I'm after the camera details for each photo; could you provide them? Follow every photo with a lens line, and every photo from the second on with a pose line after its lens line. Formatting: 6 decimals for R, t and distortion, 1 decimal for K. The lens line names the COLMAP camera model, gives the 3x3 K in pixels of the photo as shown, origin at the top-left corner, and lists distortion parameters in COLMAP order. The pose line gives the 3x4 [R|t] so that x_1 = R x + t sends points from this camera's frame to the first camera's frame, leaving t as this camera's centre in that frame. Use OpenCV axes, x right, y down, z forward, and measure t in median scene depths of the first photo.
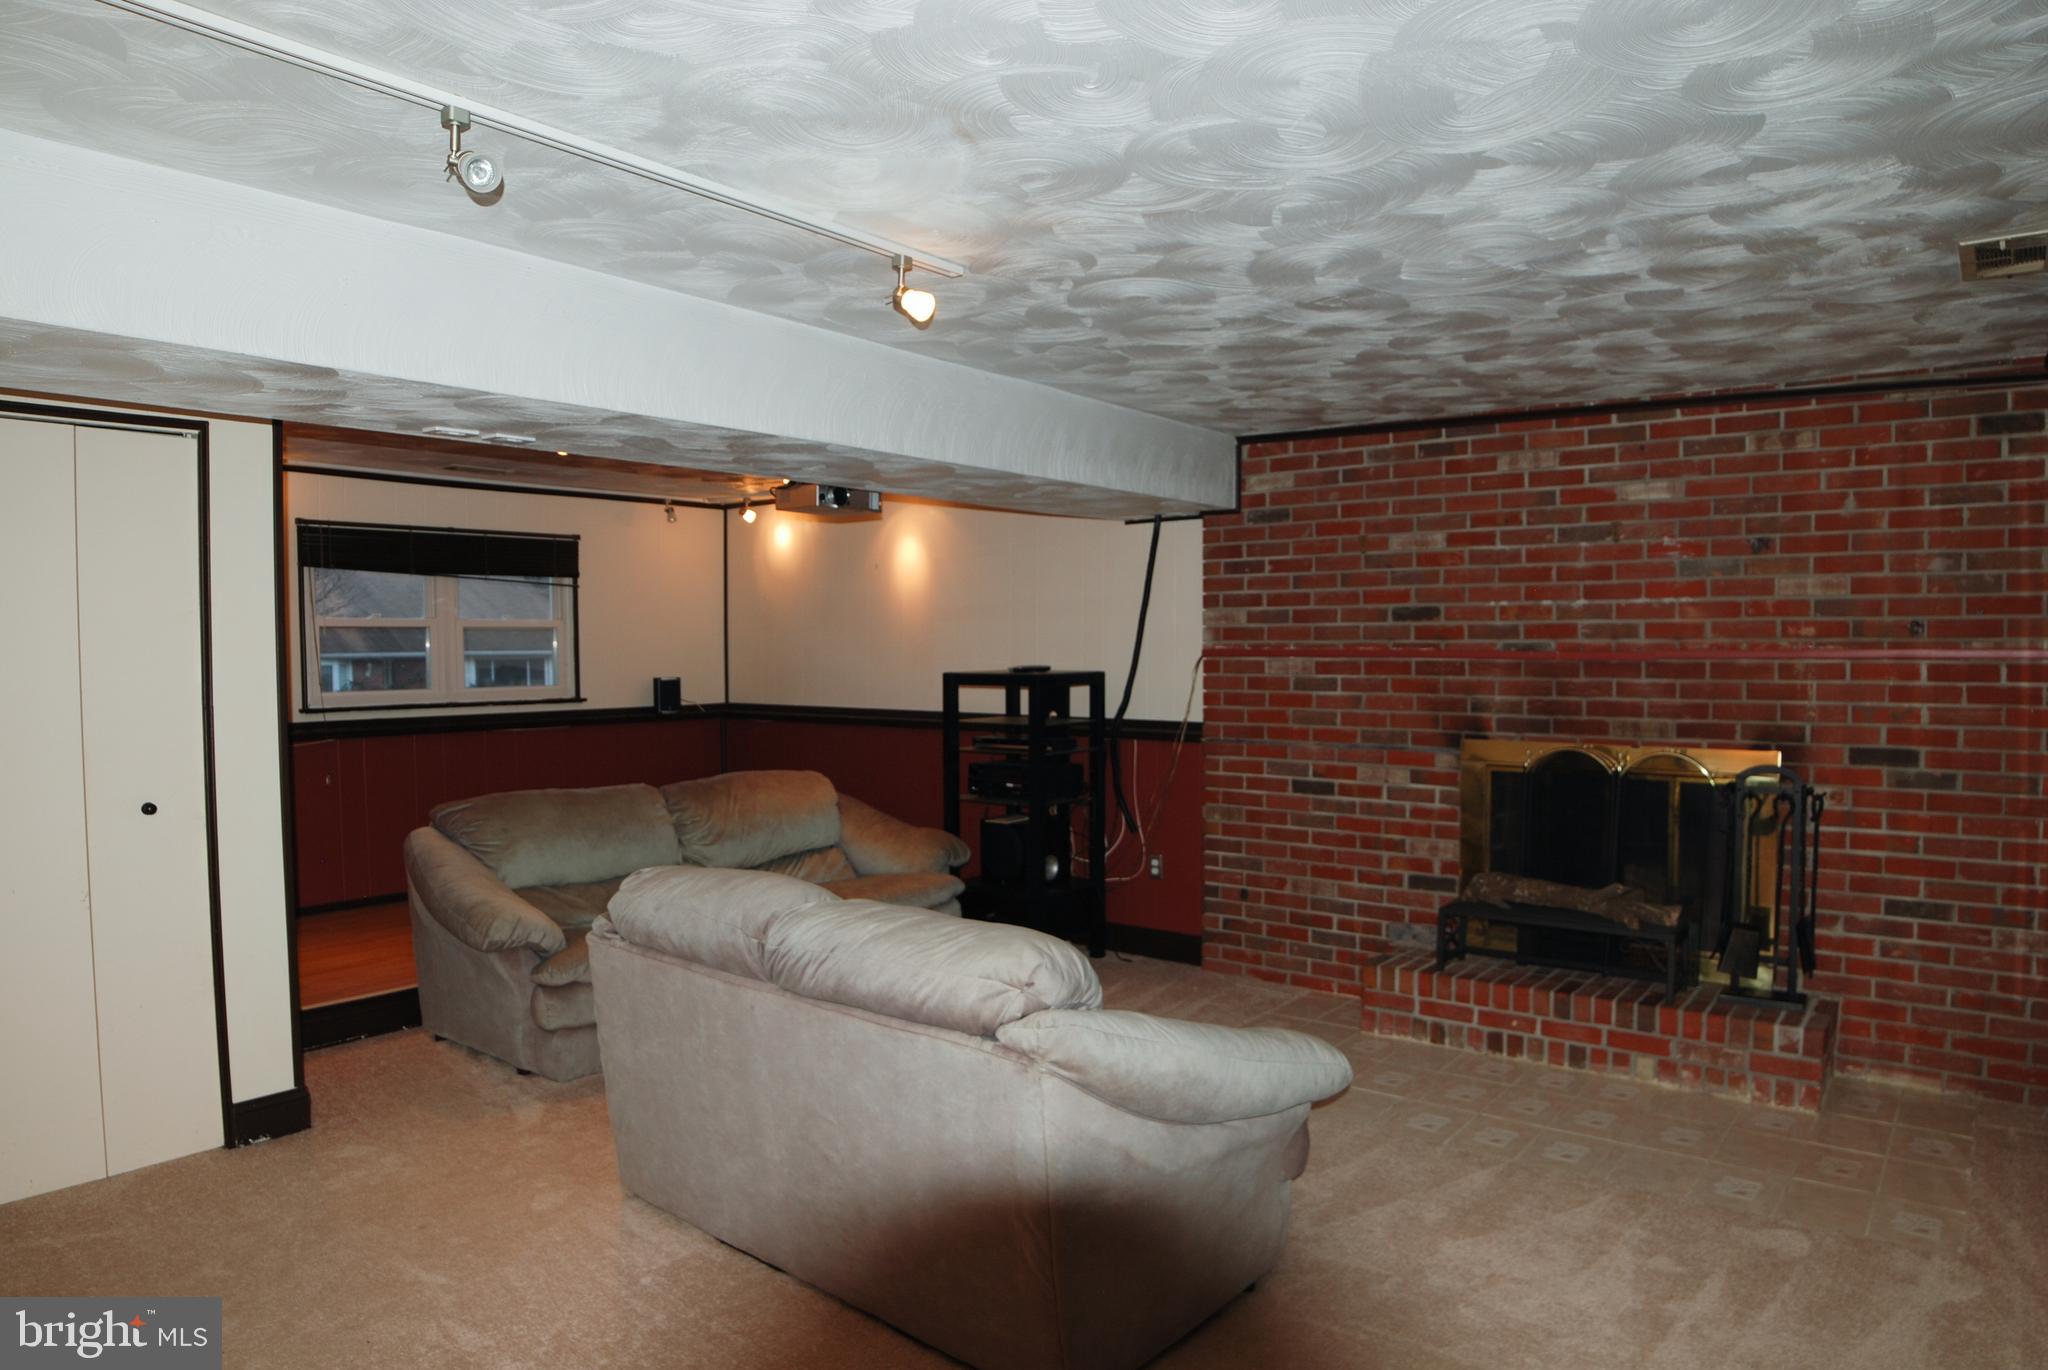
lens RADIAL K [[1269.6, 0, 1043.1], [0, 1269.6, 705.7], [0, 0, 1]] dist [-0.127814, 0.053789]
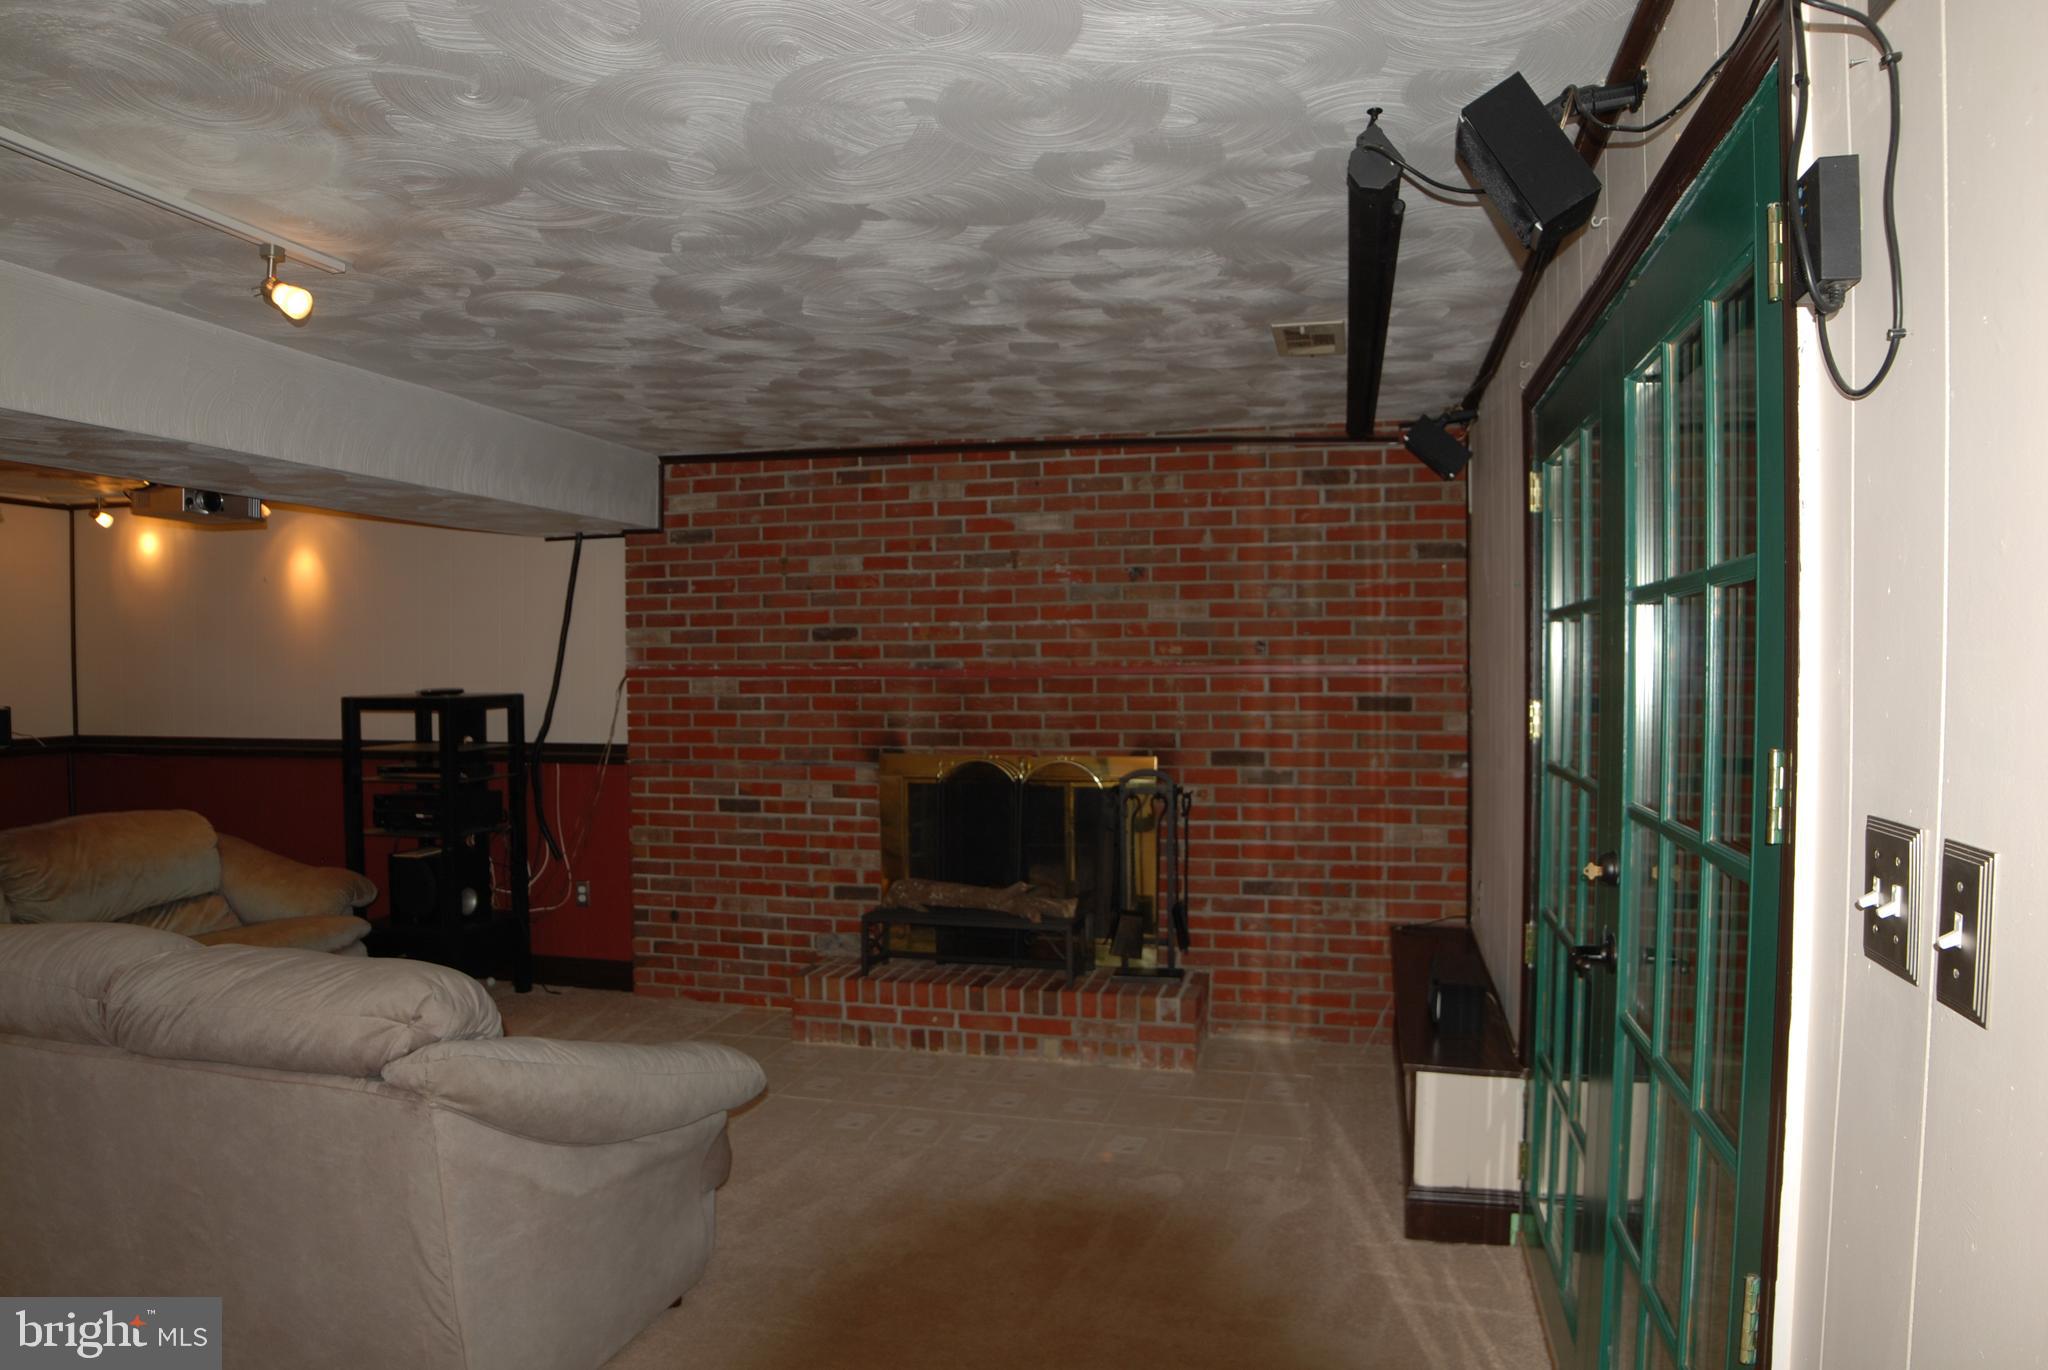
lens RADIAL K [[1269.6, 0, 1043.1], [0, 1269.6, 705.7], [0, 0, 1]] dist [-0.127814, 0.053789]
pose [[0.909433, -0.014271, 0.415607, 0.021647], [0.021150, 0.999705, -0.011954, 0.002558], [-0.415313, 0.019662, 0.909466, -0.027386]]
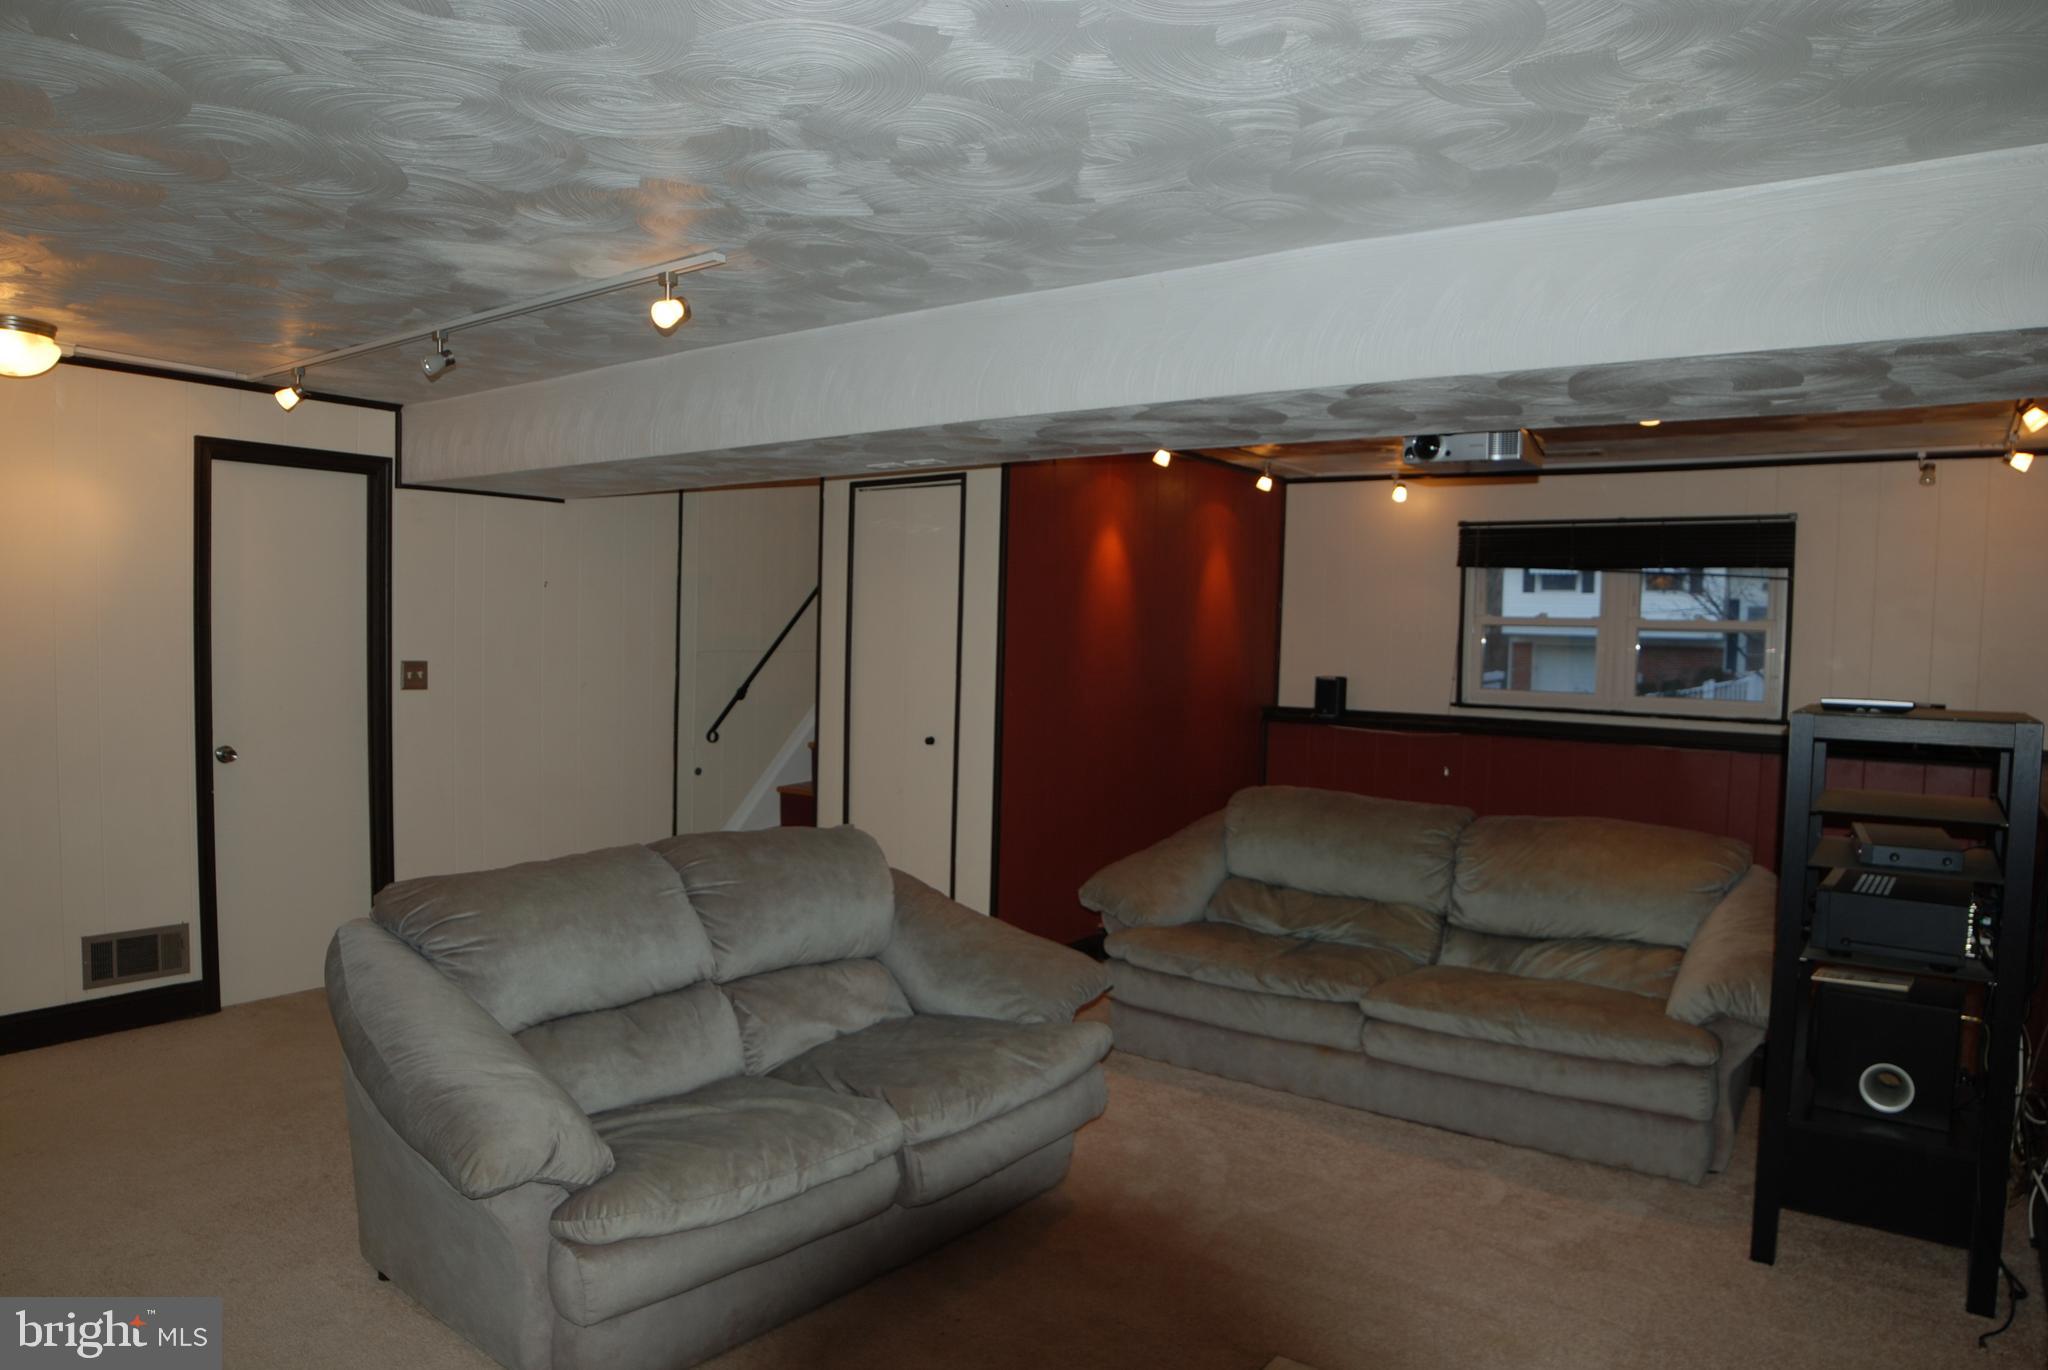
lens RADIAL K [[1269.6, 0, 1043.1], [0, 1269.6, 705.7], [0, 0, 1]] dist [-0.127814, 0.053789]
pose [[0.042606, 0.060344, -0.997268, 0.669891], [-0.070598, 0.995861, 0.057243, -0.046285], [0.996595, 0.067966, 0.046690, 0.870097]]
